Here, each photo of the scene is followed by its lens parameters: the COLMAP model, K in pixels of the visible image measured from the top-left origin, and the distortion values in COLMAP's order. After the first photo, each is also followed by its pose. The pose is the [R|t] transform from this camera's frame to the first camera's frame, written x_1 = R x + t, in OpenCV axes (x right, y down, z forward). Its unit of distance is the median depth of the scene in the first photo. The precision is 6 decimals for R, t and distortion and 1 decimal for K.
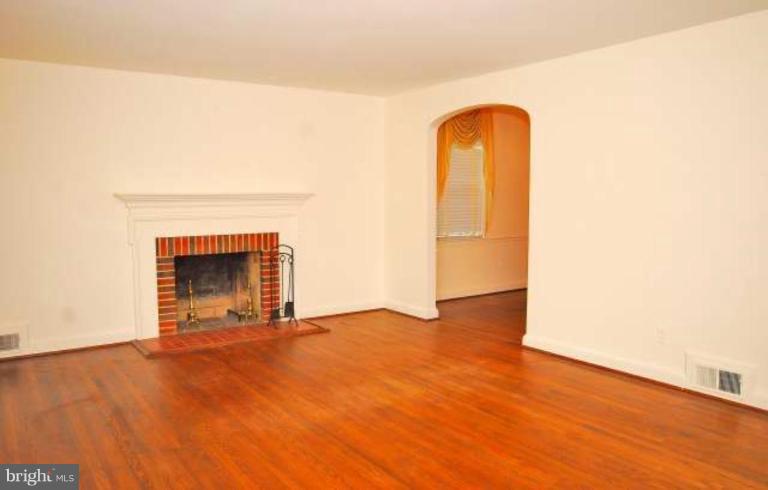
lens RADIAL K [[583.9, 0, 383.7], [0, 583.9, 241.2], [0, 0, 1]] dist [-0.056214, 0.004708]
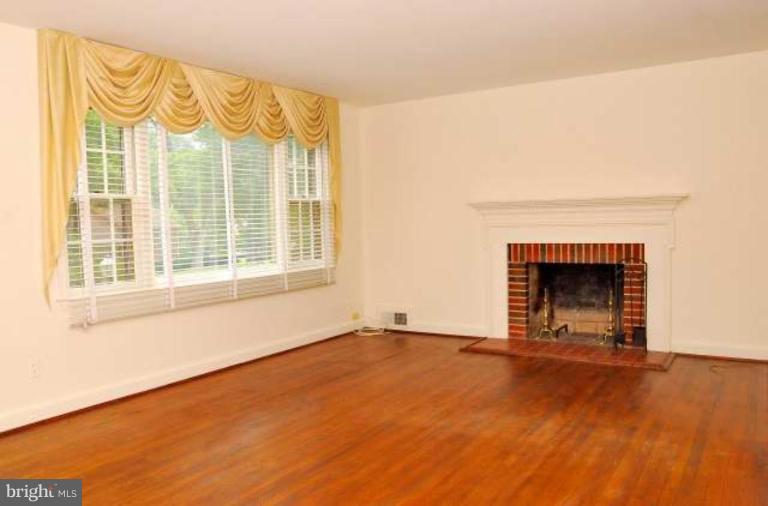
lens RADIAL K [[635.4, 0, 383.9], [0, 635.4, 257.3], [0, 0, 1]] dist [-0.009818, 0.000642]
pose [[0.394111, 0.050816, -0.917657, 0.565328], [-0.050511, 0.998159, 0.033581, -0.007630], [0.917674, 0.033117, 0.395952, 0.339739]]
